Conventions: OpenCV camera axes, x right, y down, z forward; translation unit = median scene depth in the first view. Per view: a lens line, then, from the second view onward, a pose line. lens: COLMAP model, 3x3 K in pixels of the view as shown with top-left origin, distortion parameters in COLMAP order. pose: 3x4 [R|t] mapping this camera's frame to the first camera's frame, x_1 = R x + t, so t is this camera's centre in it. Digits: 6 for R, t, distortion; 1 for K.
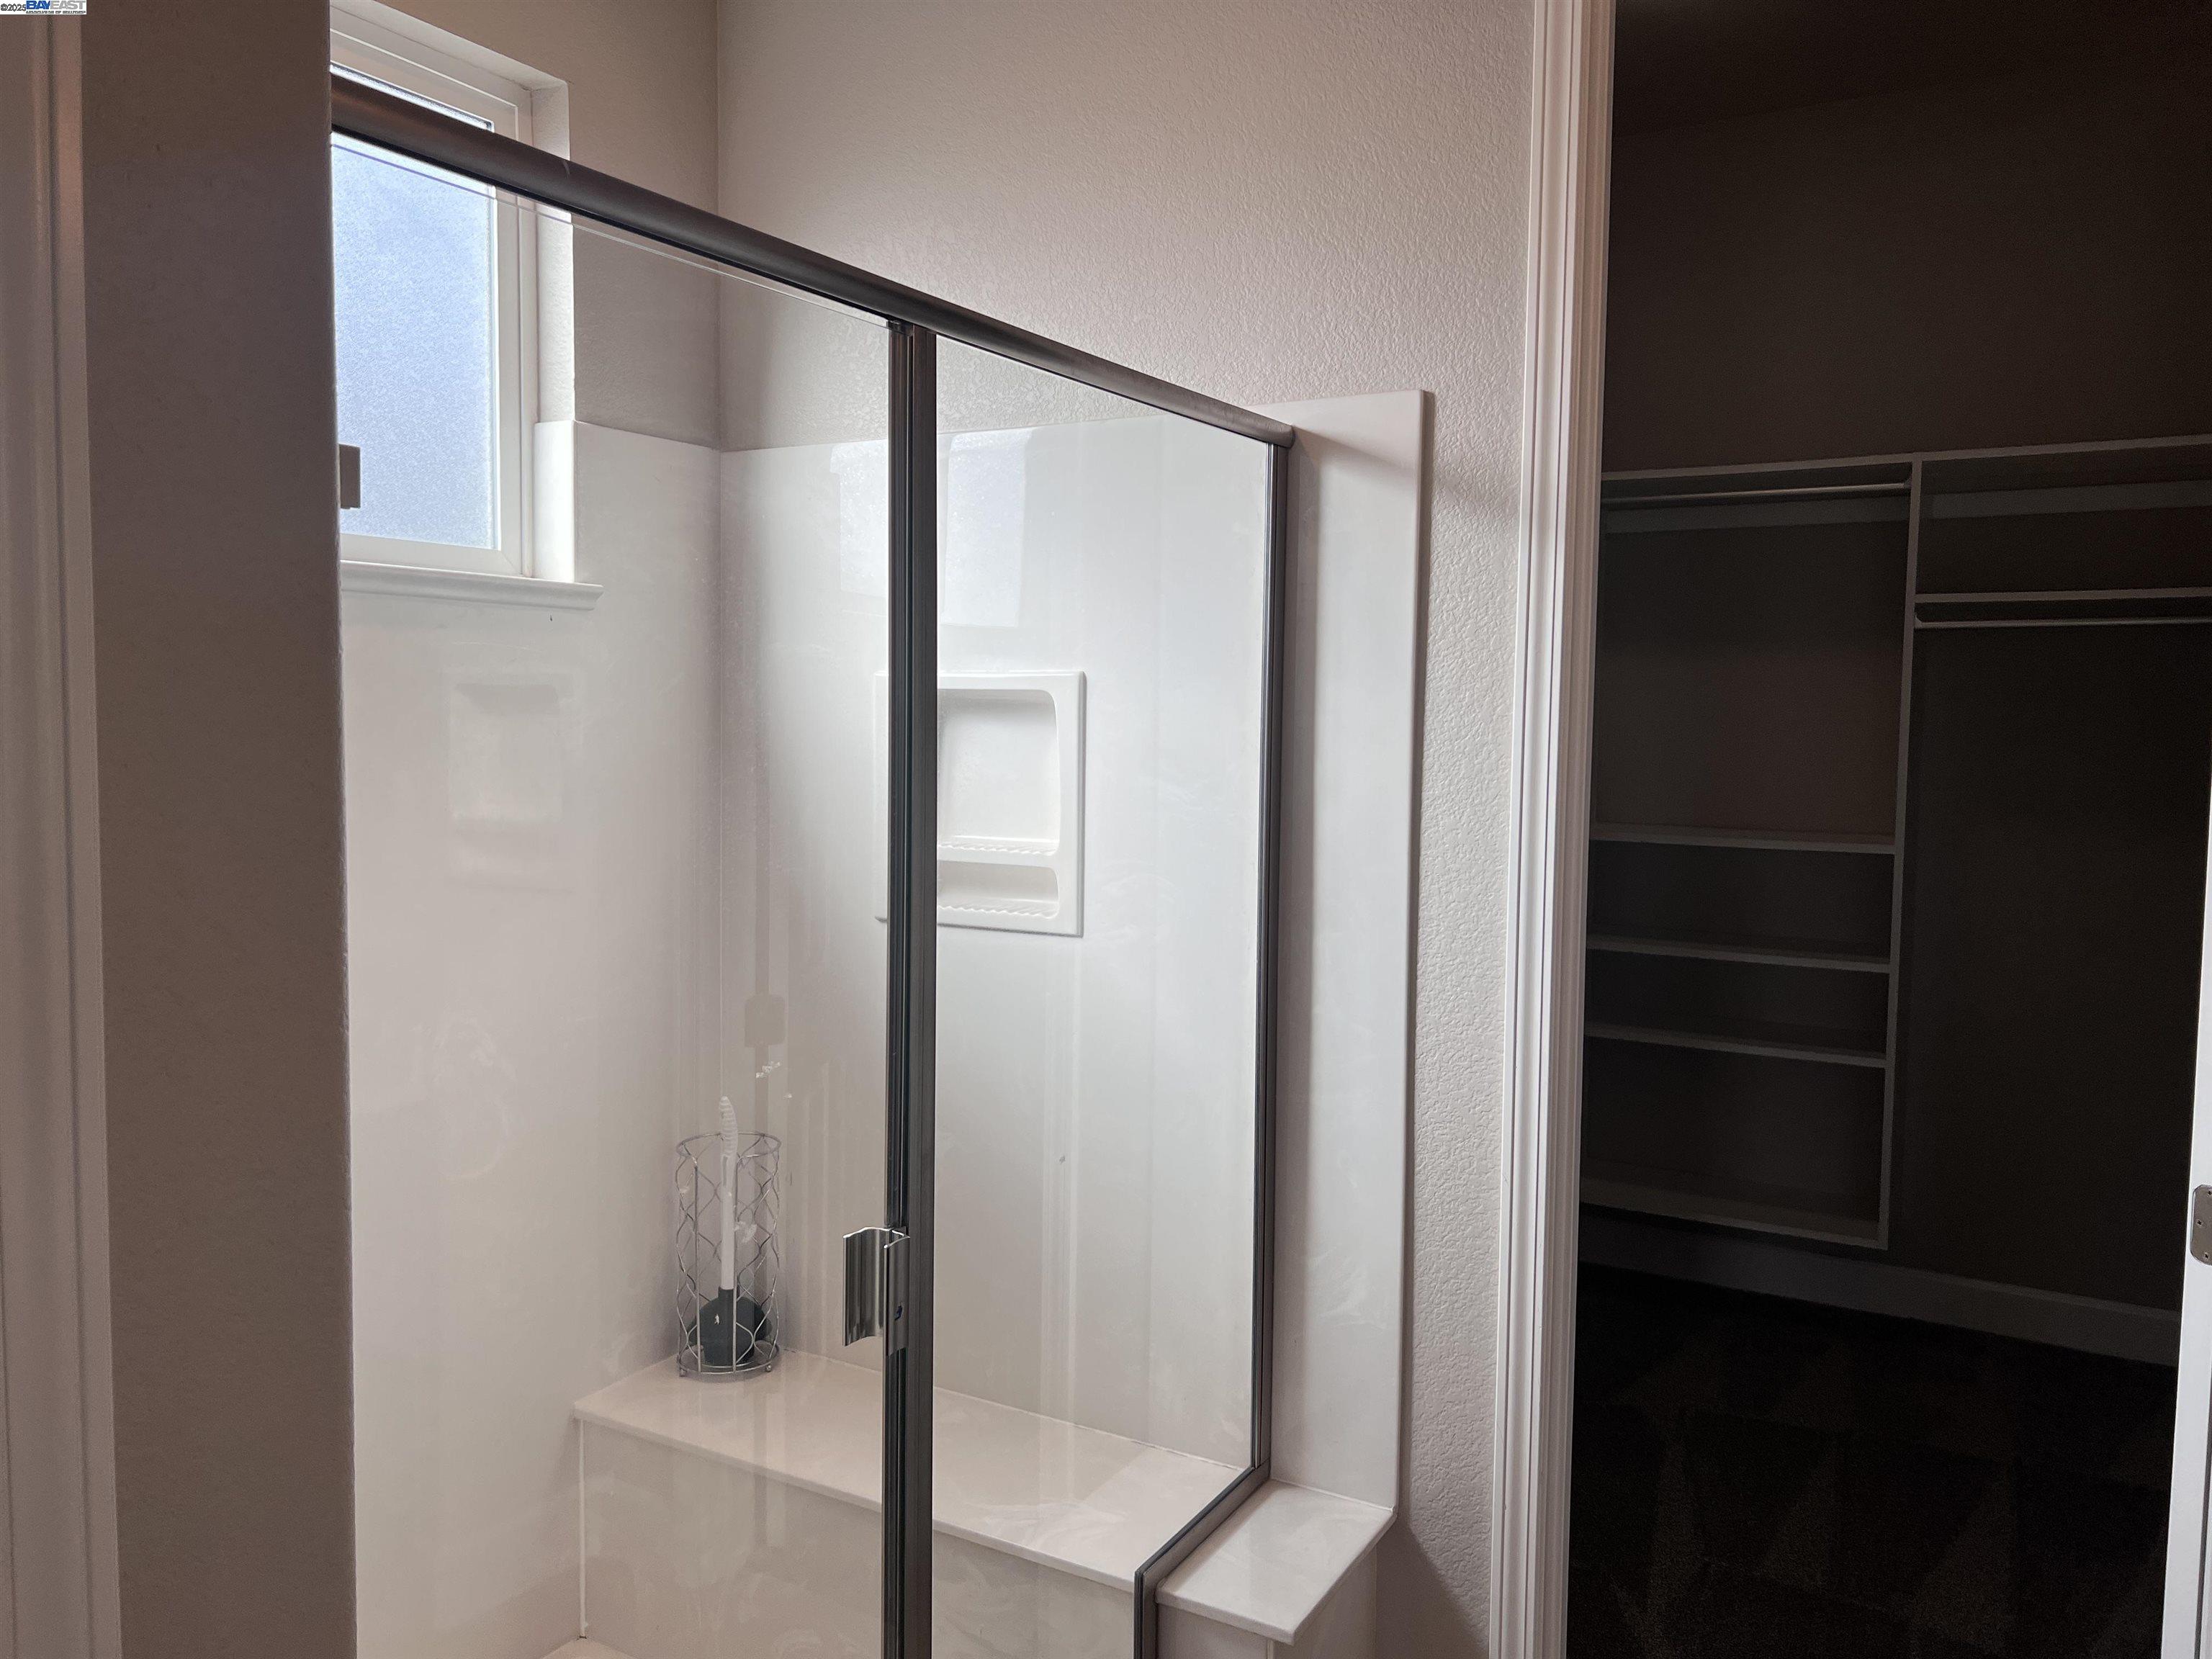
lens RADIAL K [[1662.2, 0, 1110.1], [0, 1662.2, 825.5], [0, 0, 1]] dist [0.011742, -0.017029]
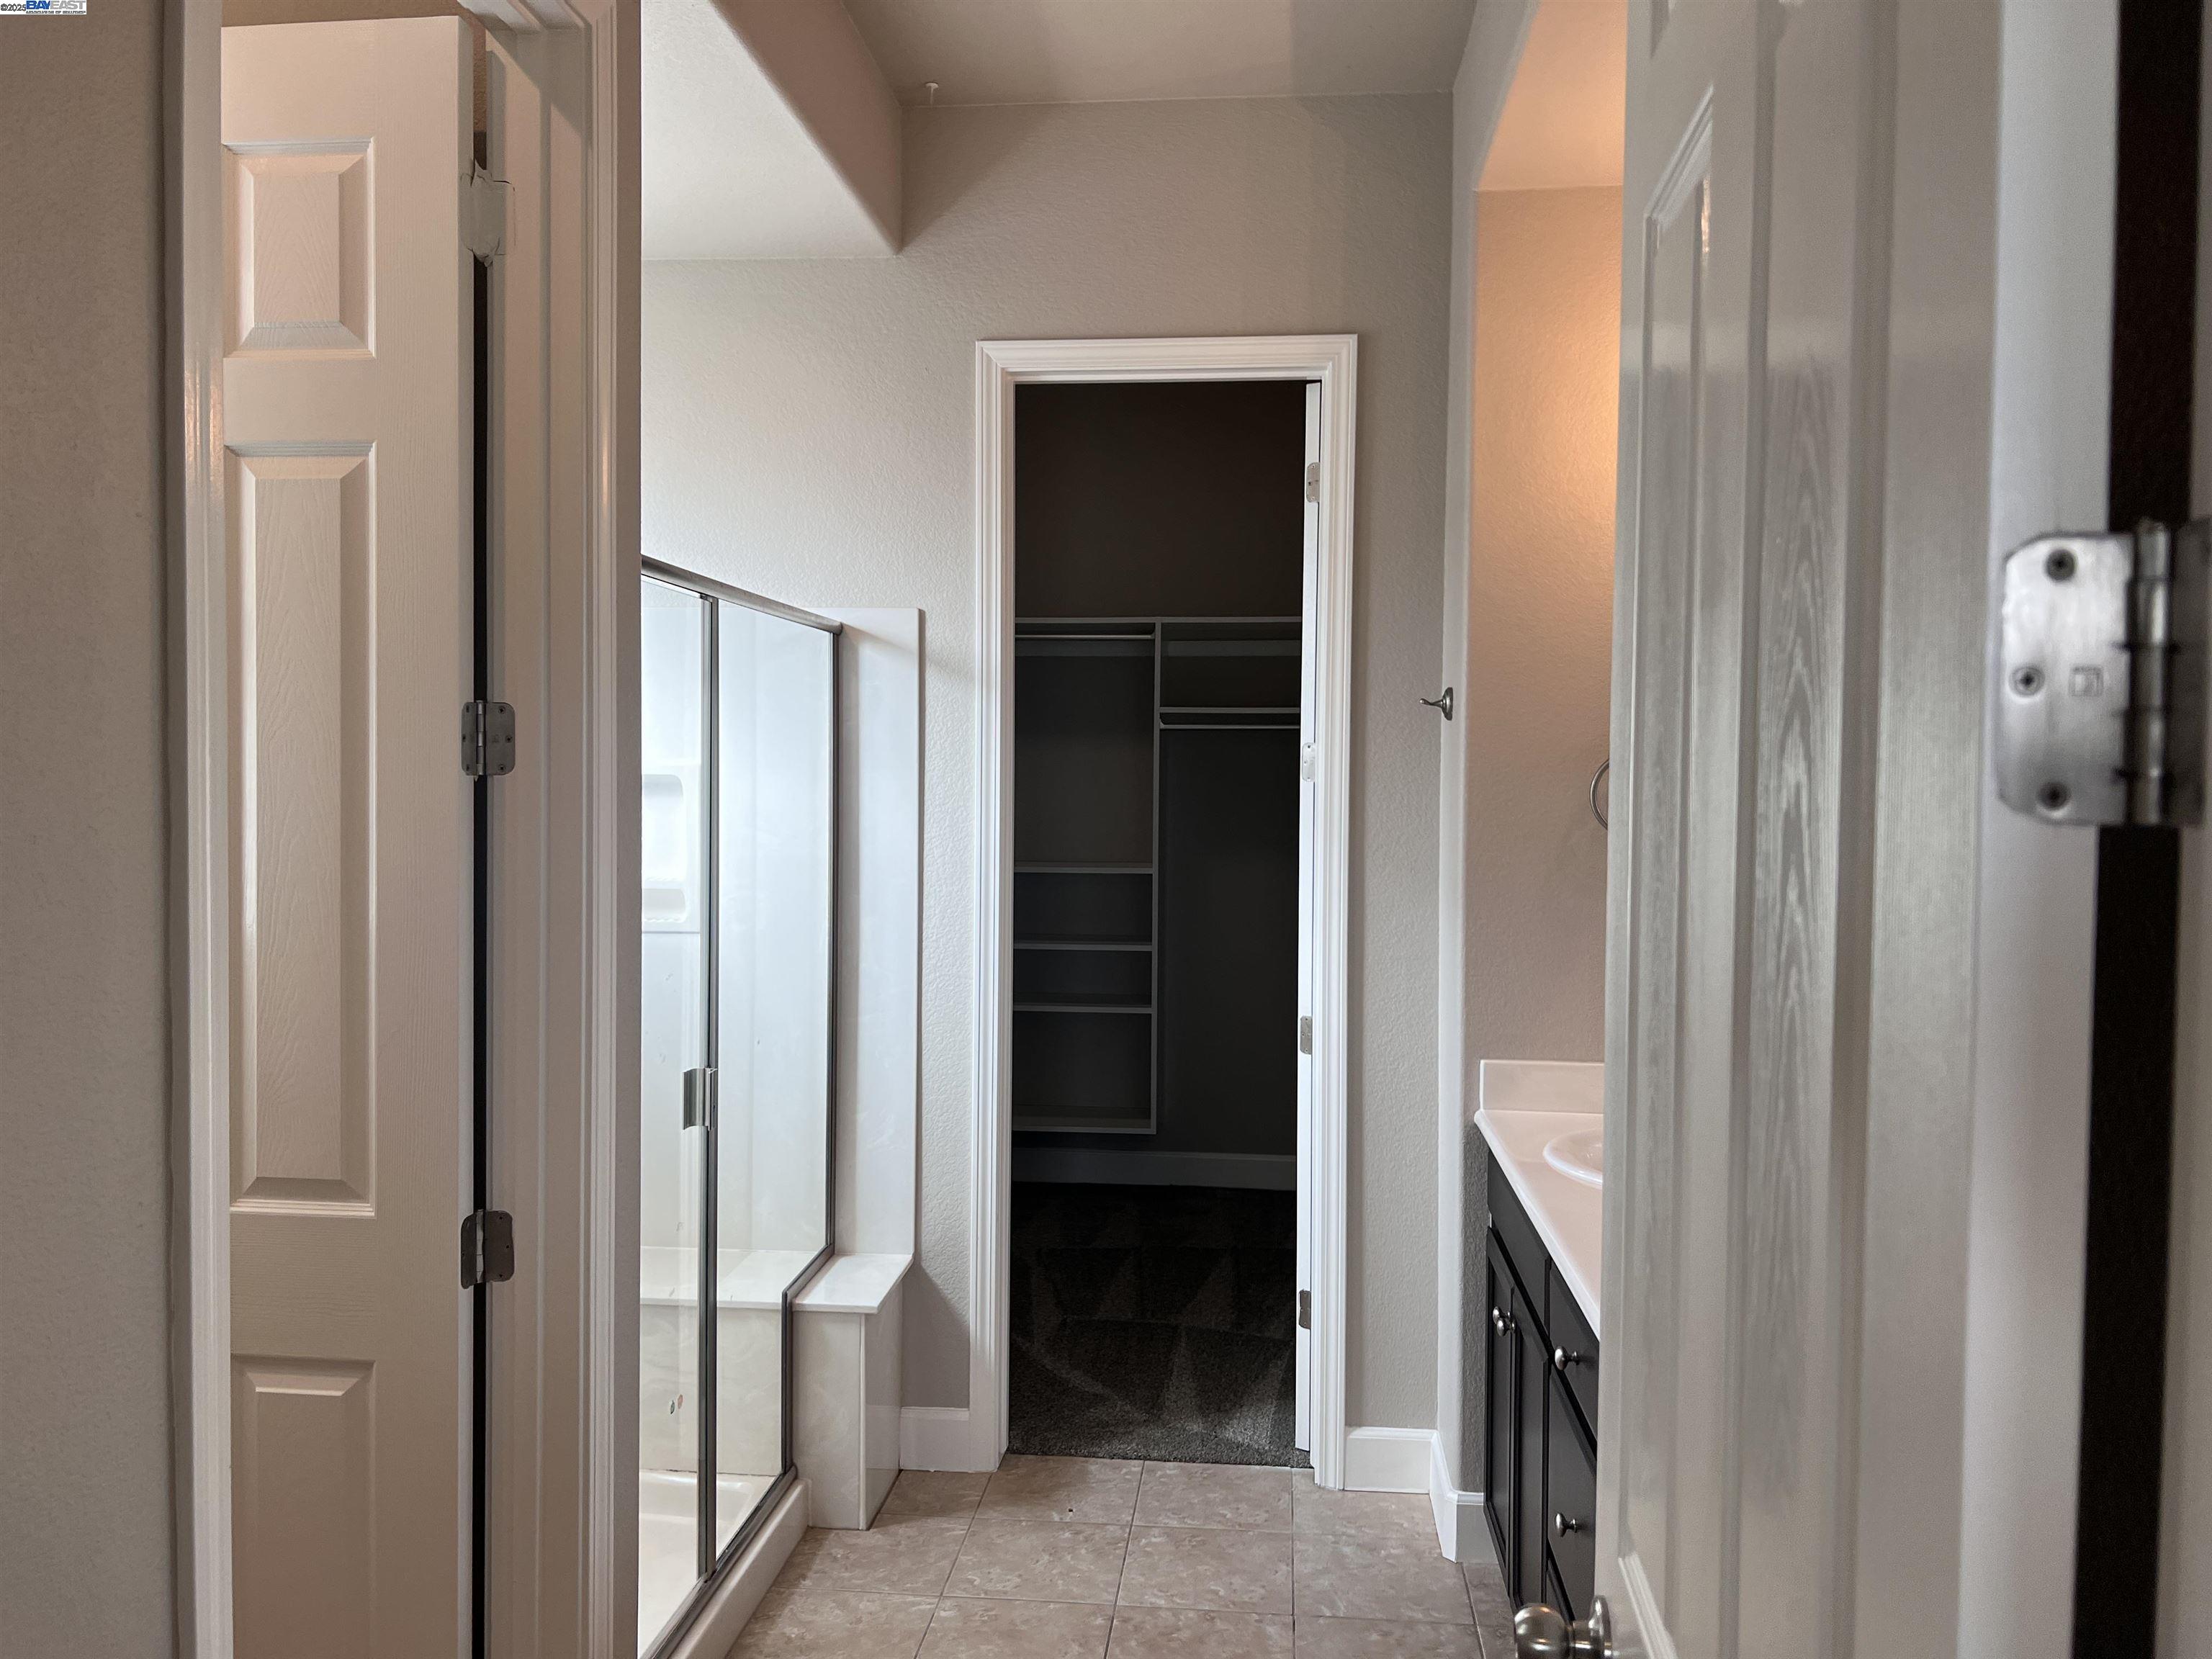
lens RADIAL K [[1662.2, 0, 1107.1], [0, 1662.2, 824.9], [0, 0, 1]] dist [0.011742, -0.017029]
pose [[0.909394, -0.015325, 0.415653, -0.348895], [0.029874, 0.999147, -0.028523, 0.024154], [-0.414861, 0.038356, 0.909076, -0.647678]]
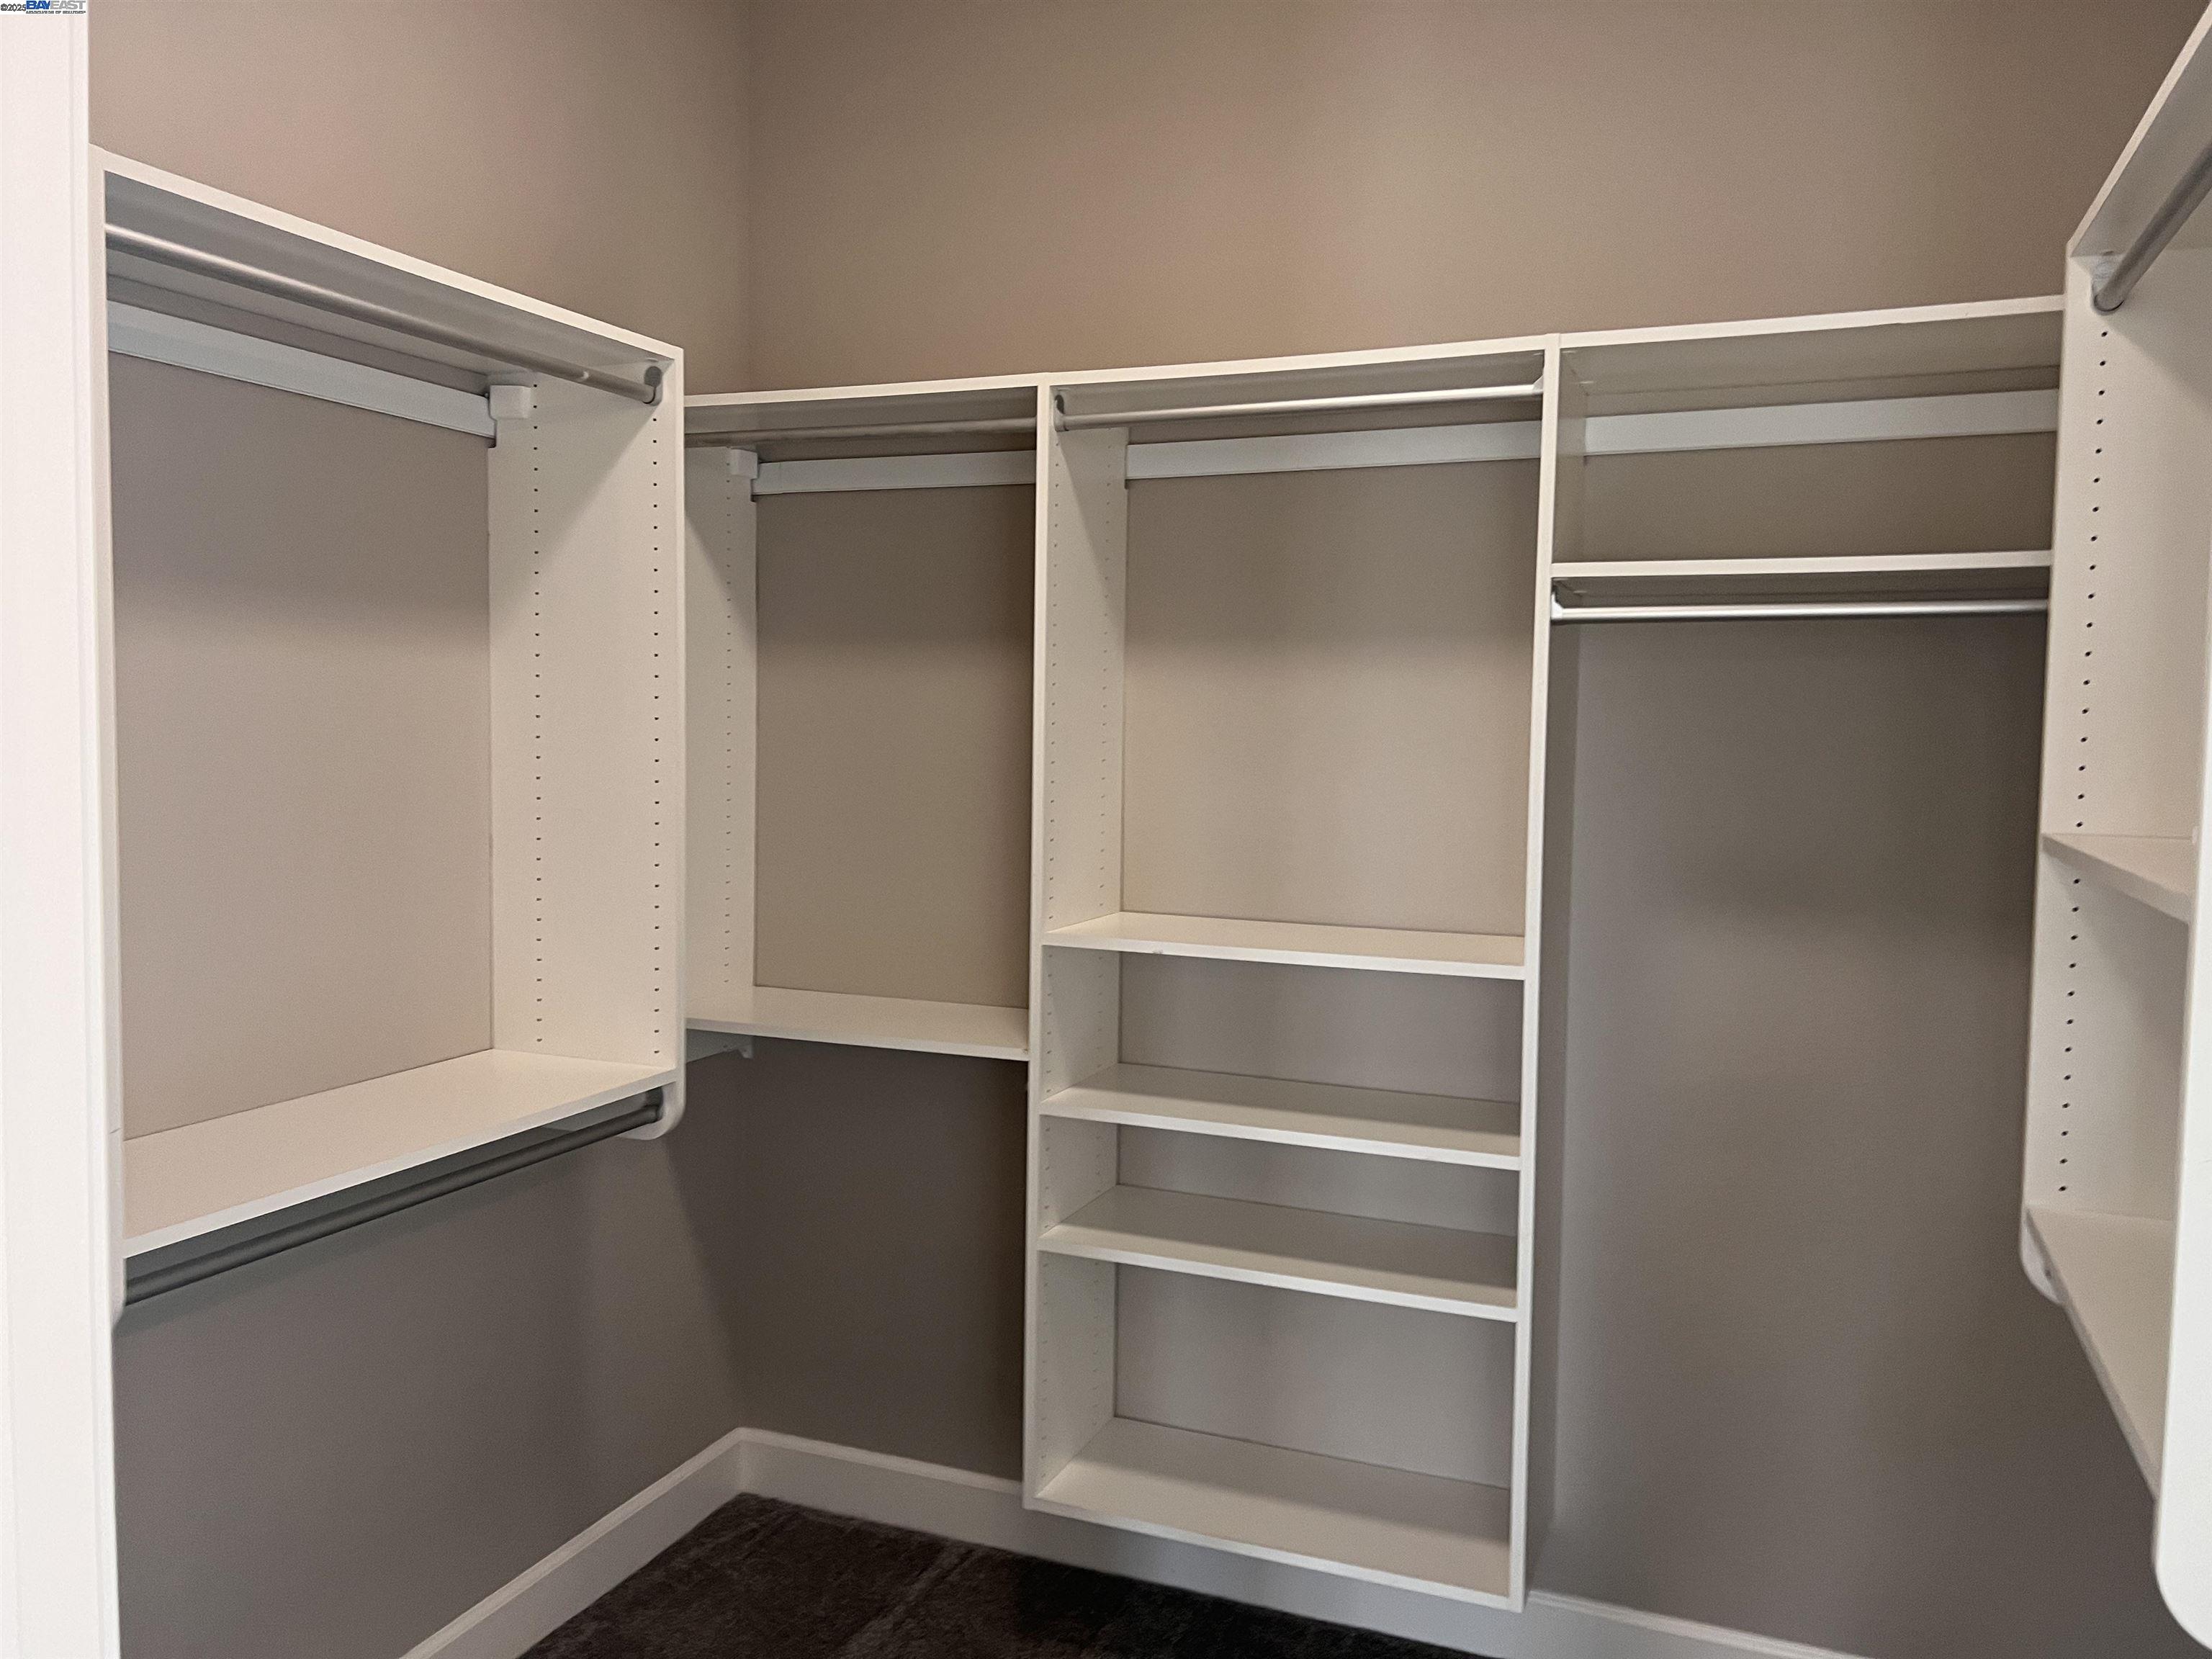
lens RADIAL K [[1662.2, 0, 1095.1], [0, 1662.2, 811.6], [0, 0, 1]] dist [0.011742, -0.017029]
pose [[0.982724, -0.016420, 0.184348, 0.331257], [0.014440, 0.999823, 0.012080, -0.092965], [-0.184513, -0.009209, 0.982787, 0.695481]]
